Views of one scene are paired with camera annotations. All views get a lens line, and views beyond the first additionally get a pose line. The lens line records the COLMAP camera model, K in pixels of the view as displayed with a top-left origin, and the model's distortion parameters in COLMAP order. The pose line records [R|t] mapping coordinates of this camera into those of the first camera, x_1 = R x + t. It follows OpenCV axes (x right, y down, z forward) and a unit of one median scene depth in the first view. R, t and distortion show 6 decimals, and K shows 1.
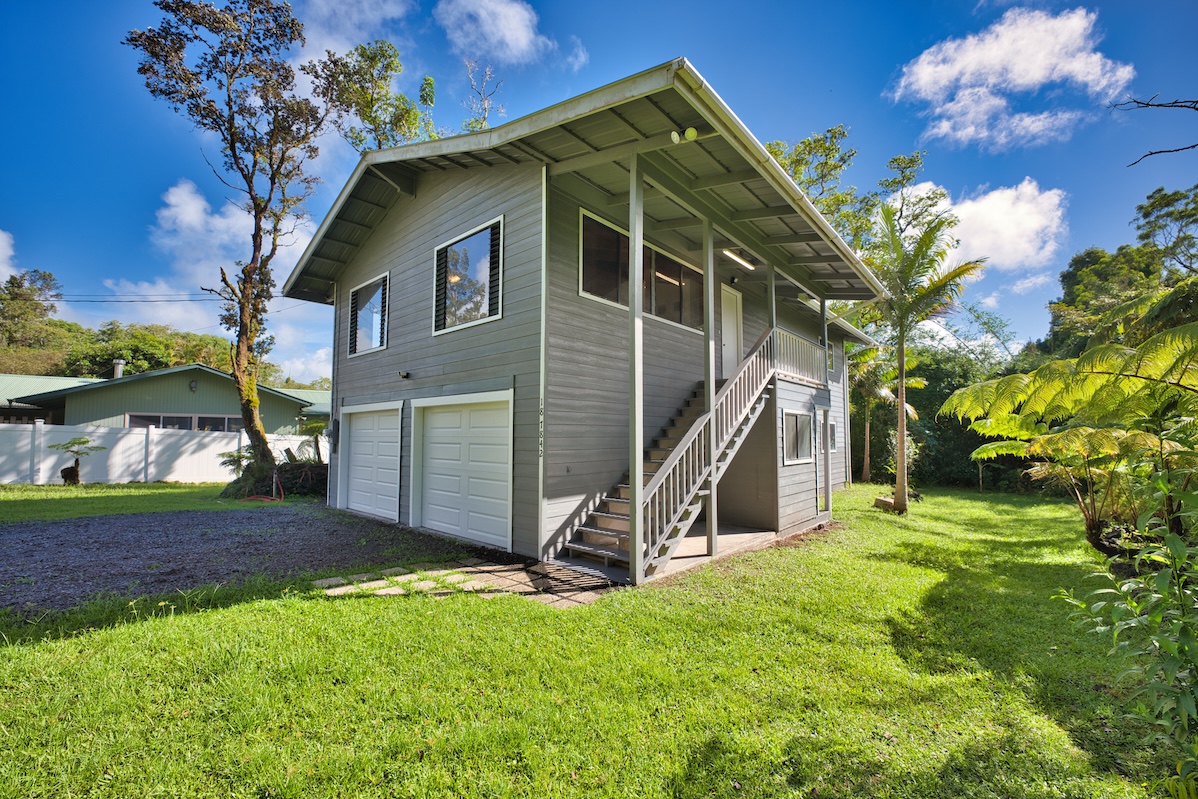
lens RADIAL K [[485.0, 0, 595.1], [0, 485.0, 404.9], [0, 0, 1]] dist [-0.032644, 0.005135]
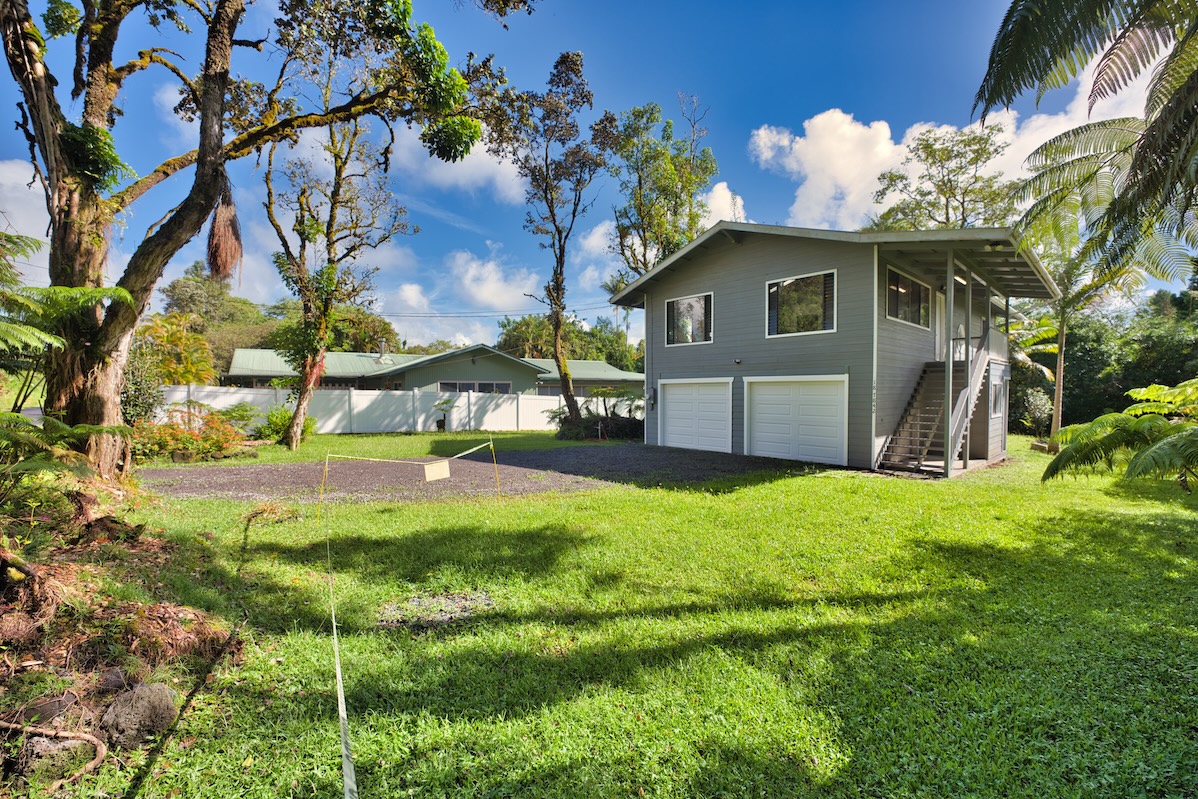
lens RADIAL K [[485.0, 0, 595.1], [0, 485.0, 404.9], [0, 0, 1]] dist [-0.032644, 0.005135]
pose [[0.992206, -0.003735, -0.124550, -0.683794], [0.015238, 0.995685, 0.091534, -0.075430], [0.123671, -0.092718, 0.987982, -0.661222]]
